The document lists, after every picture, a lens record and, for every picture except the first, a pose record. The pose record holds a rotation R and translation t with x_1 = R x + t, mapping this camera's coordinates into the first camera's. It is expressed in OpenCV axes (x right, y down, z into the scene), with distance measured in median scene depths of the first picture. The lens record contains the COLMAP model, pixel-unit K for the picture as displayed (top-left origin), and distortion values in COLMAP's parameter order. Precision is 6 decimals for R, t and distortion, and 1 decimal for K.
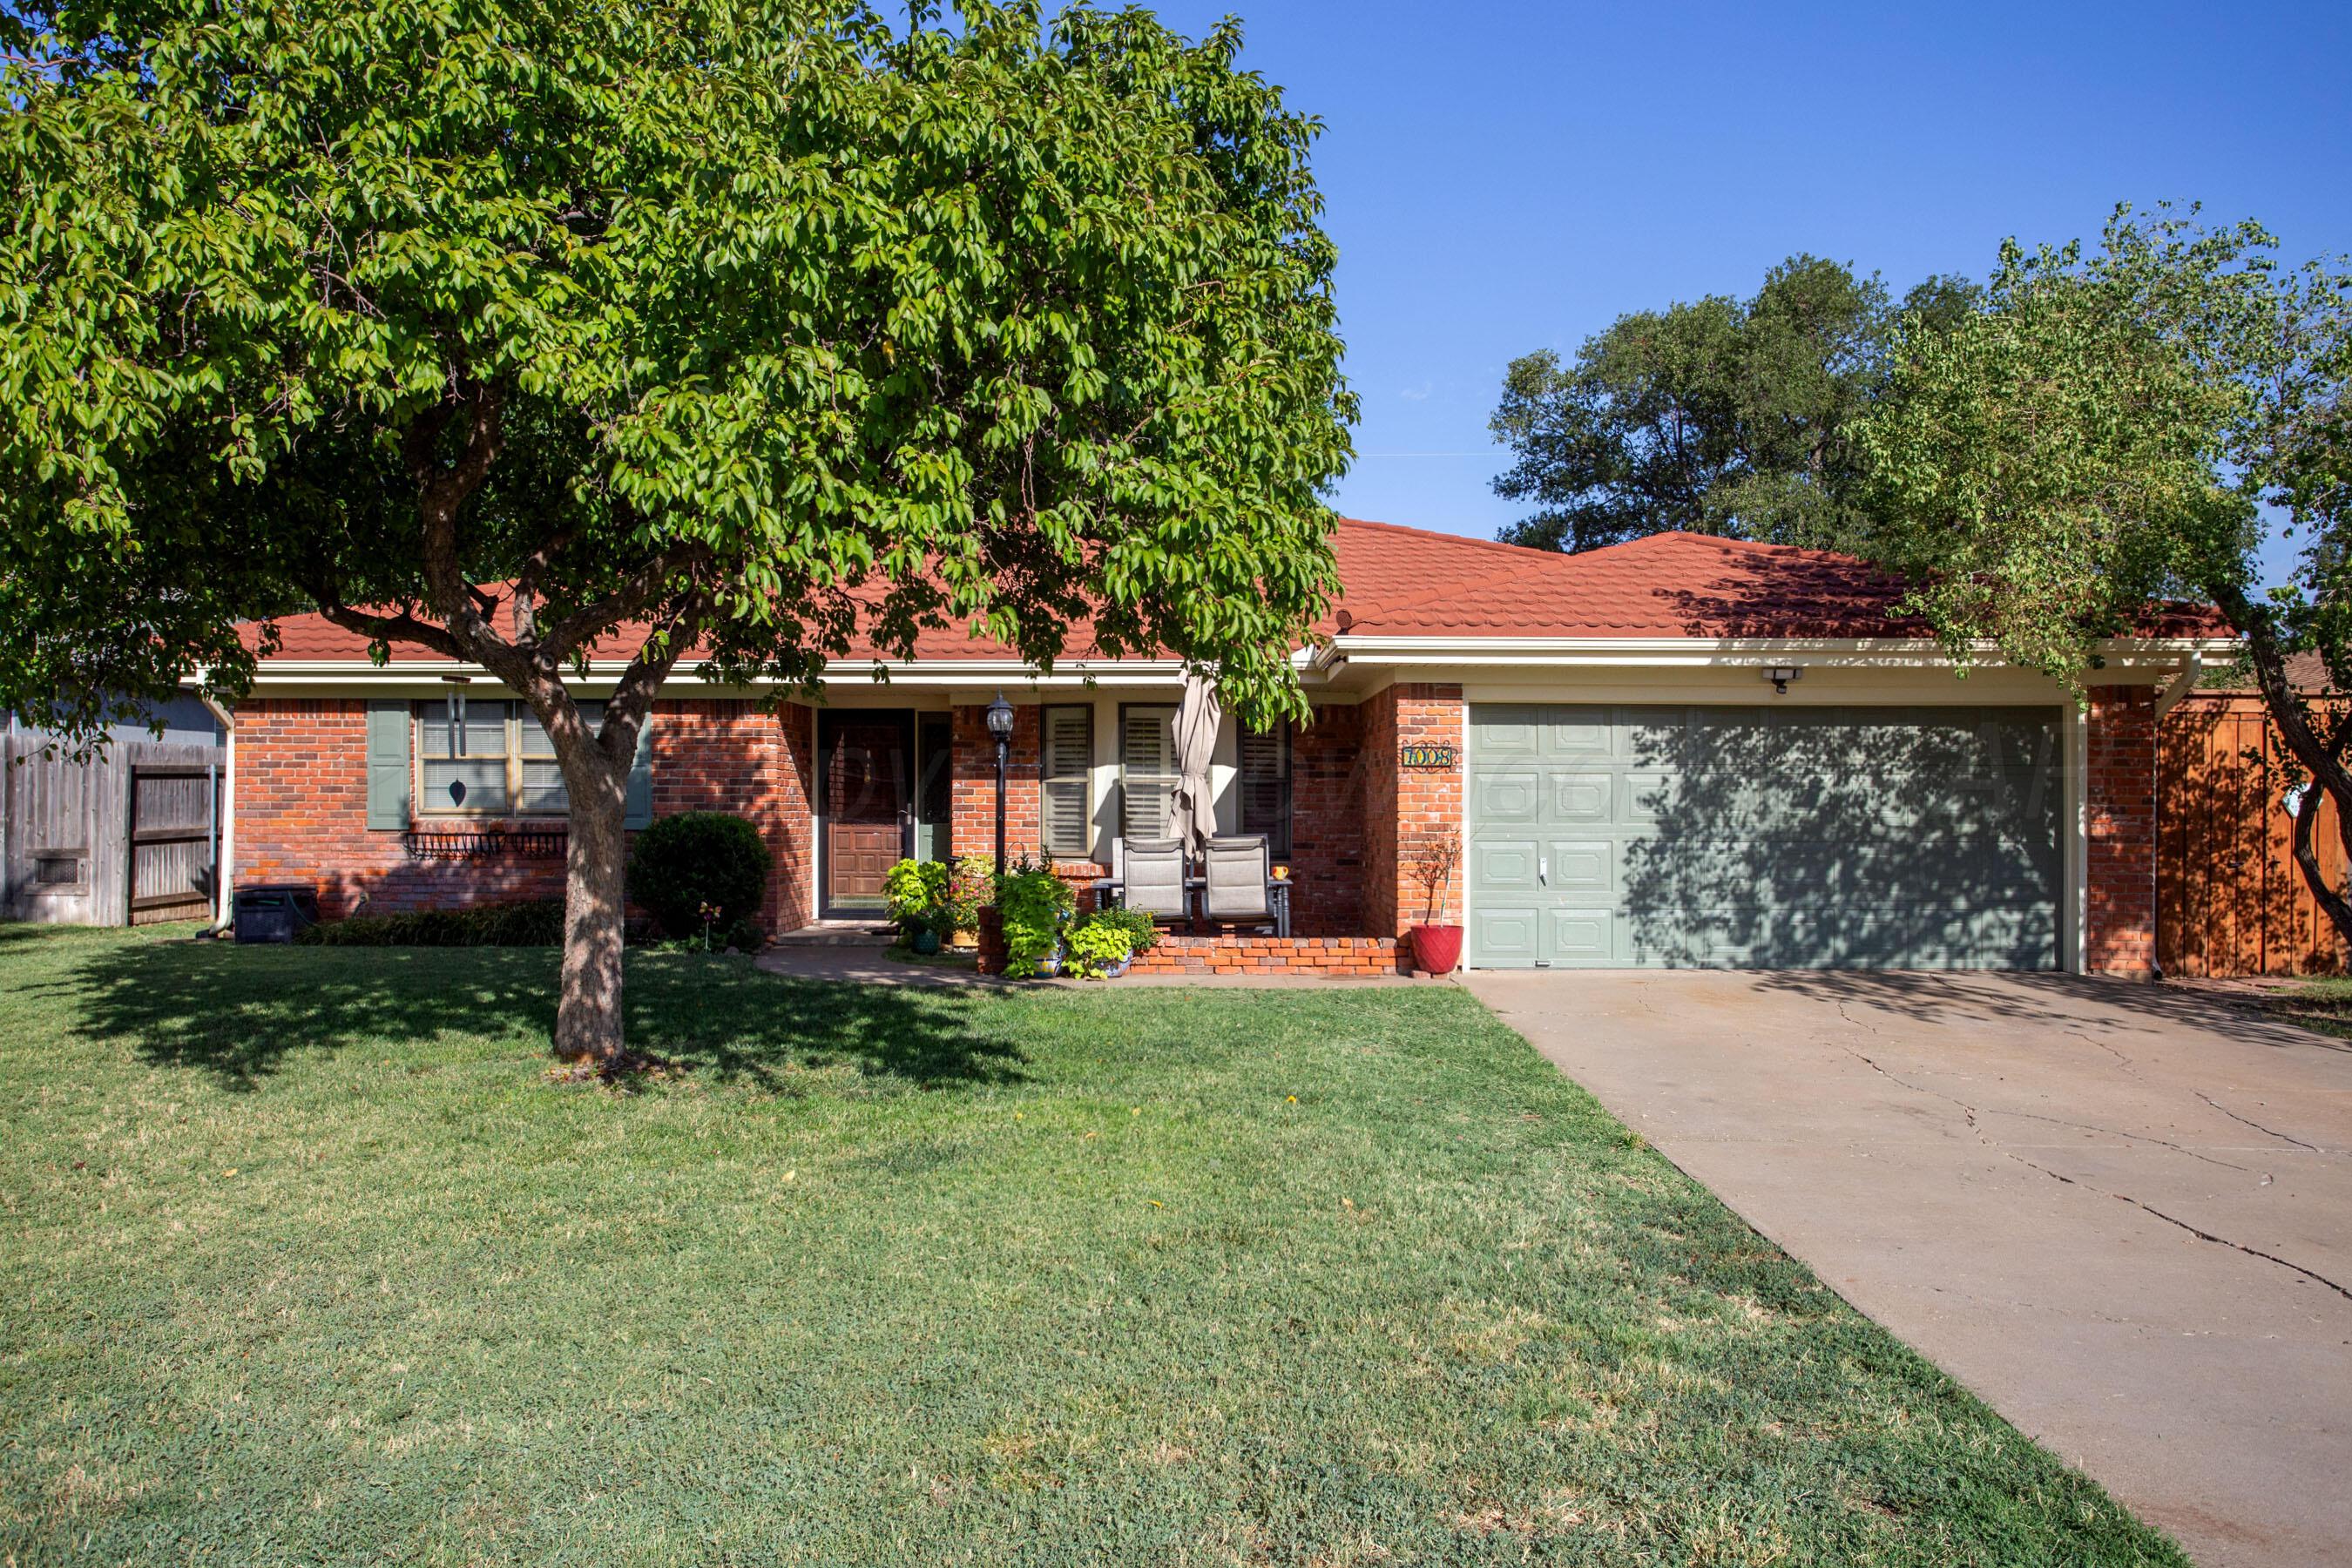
lens RADIAL K [[1891.4, 0, 1179.2], [0, 1891.4, 790.5], [0, 0, 1]] dist [0.003048, 0.000180]
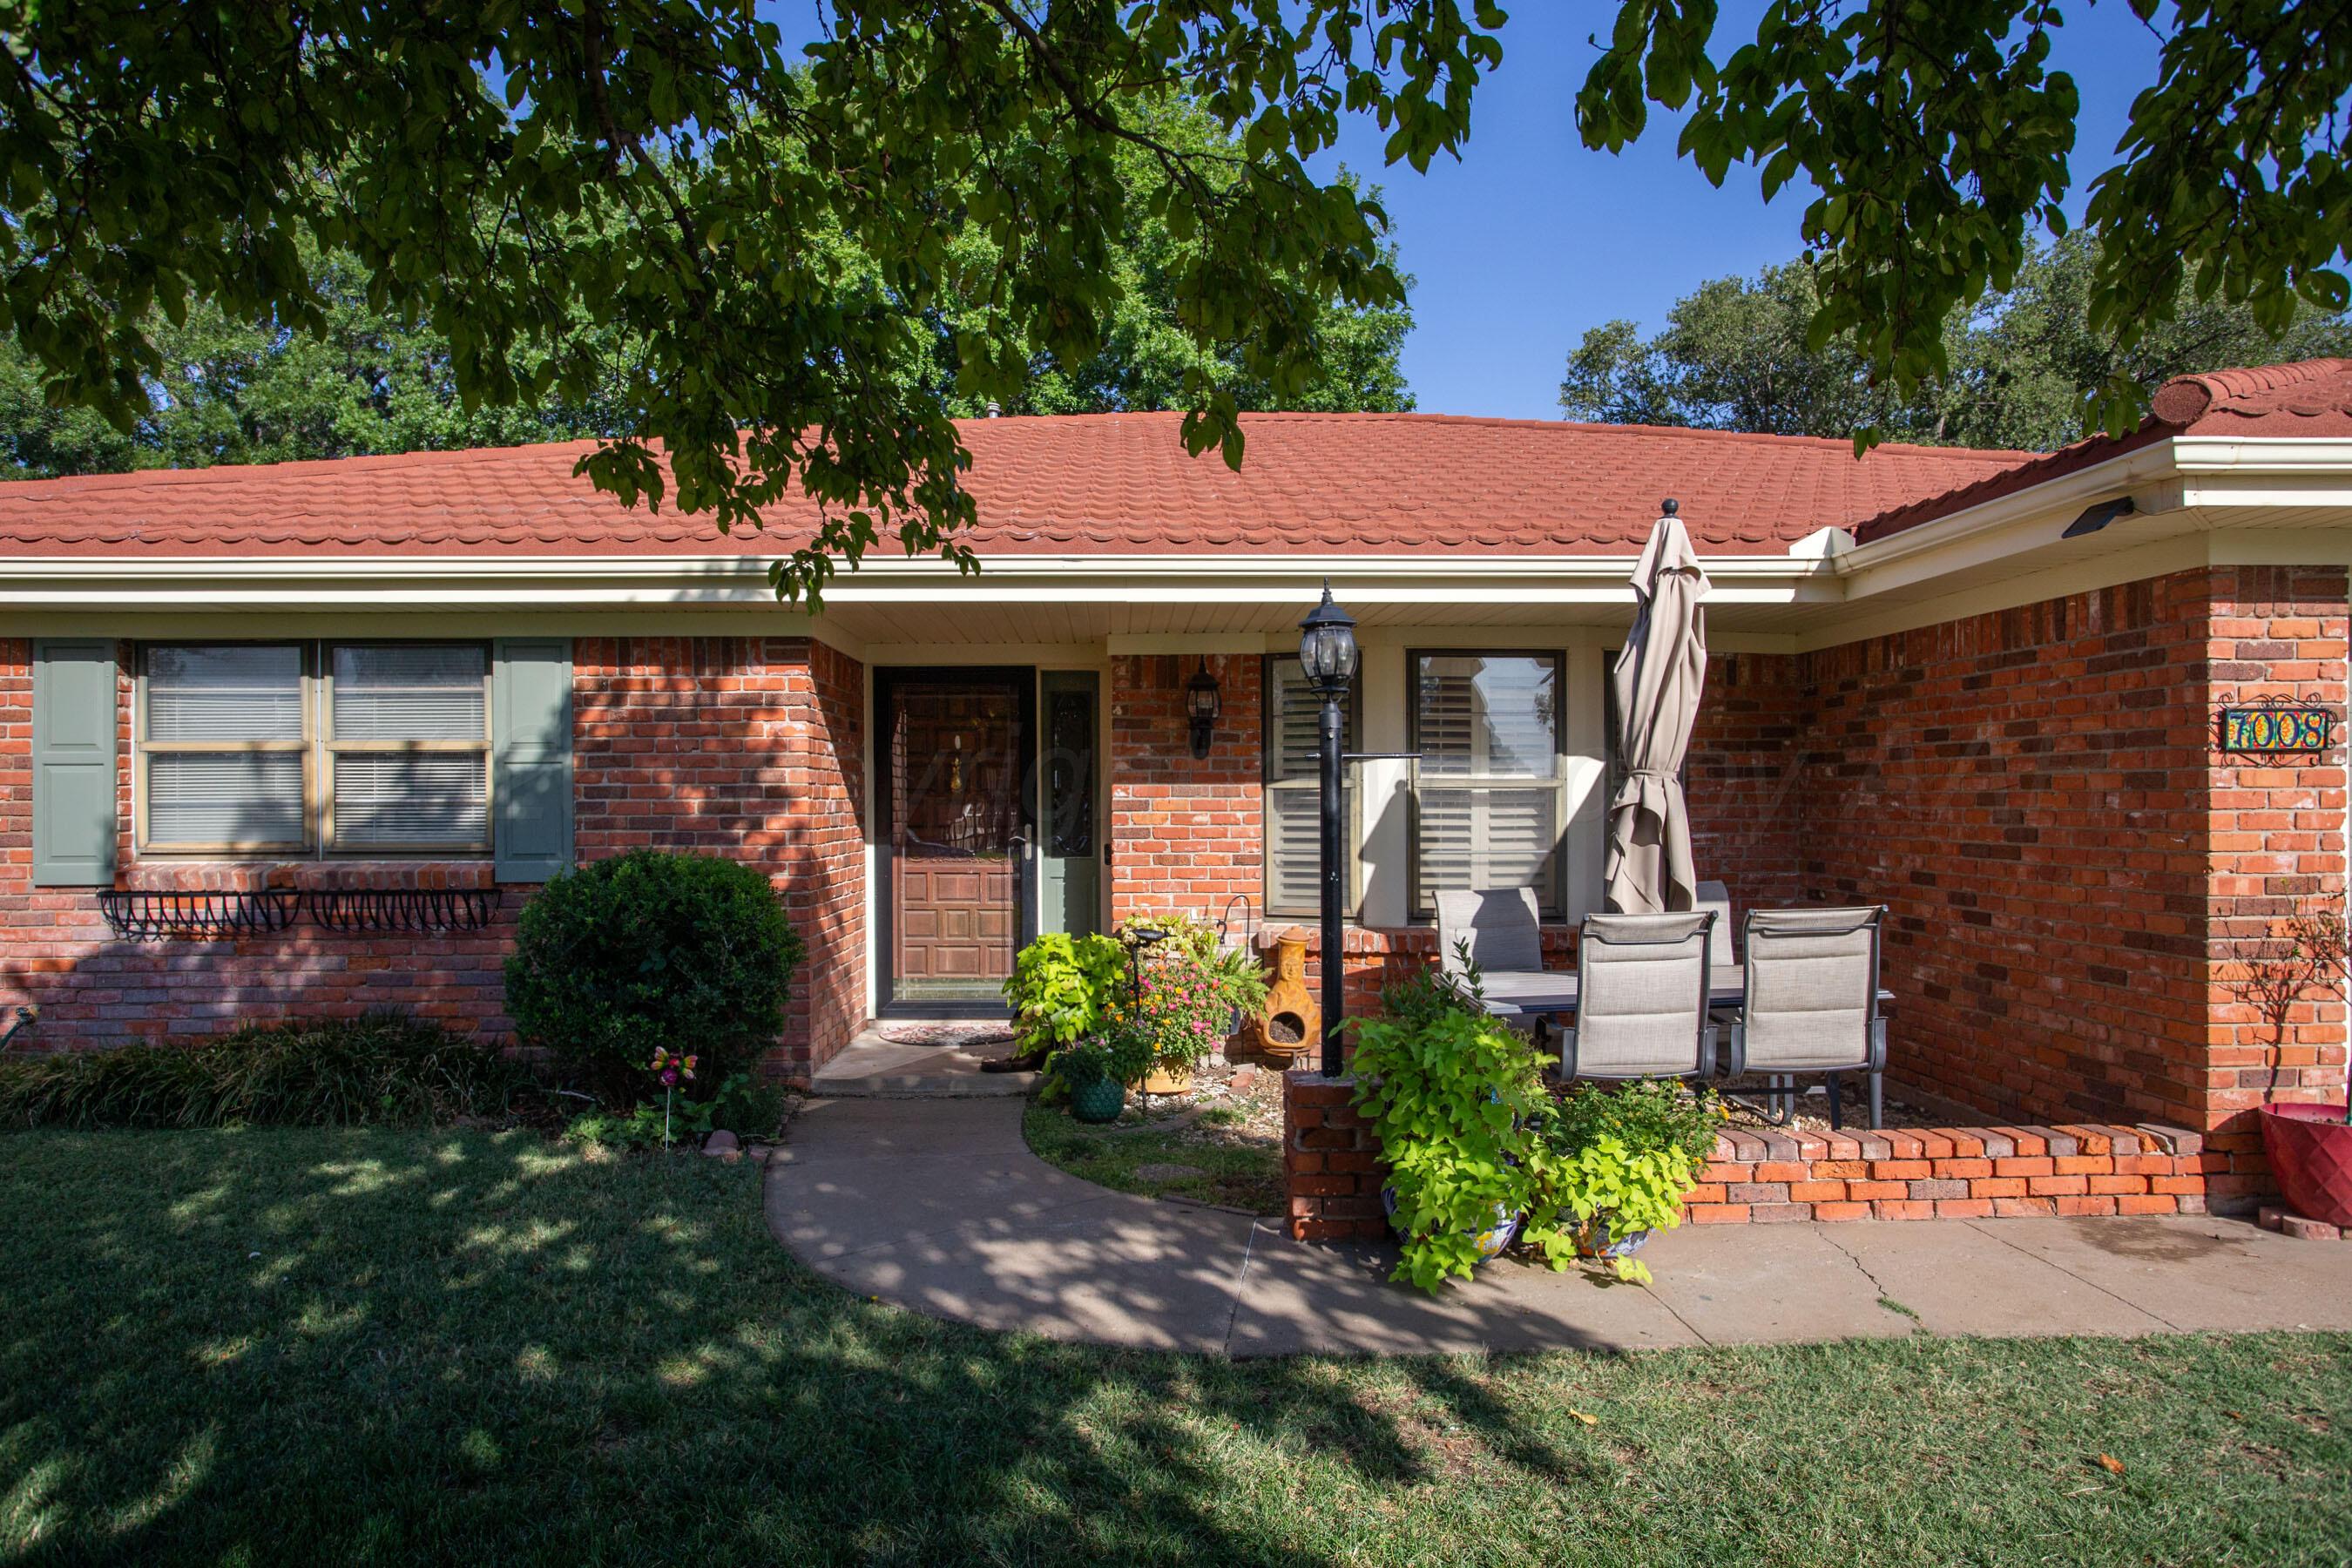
lens RADIAL K [[1513.8, 0, 1174.0], [0, 1513.8, 785.4], [0, 0, 1]] dist [-0.024001, 0.000757]
pose [[0.999265, -0.005109, 0.037987, -0.124123], [0.005164, 0.999986, -0.001337, -0.004660], [-0.037979, 0.001532, 0.999277, 0.564398]]
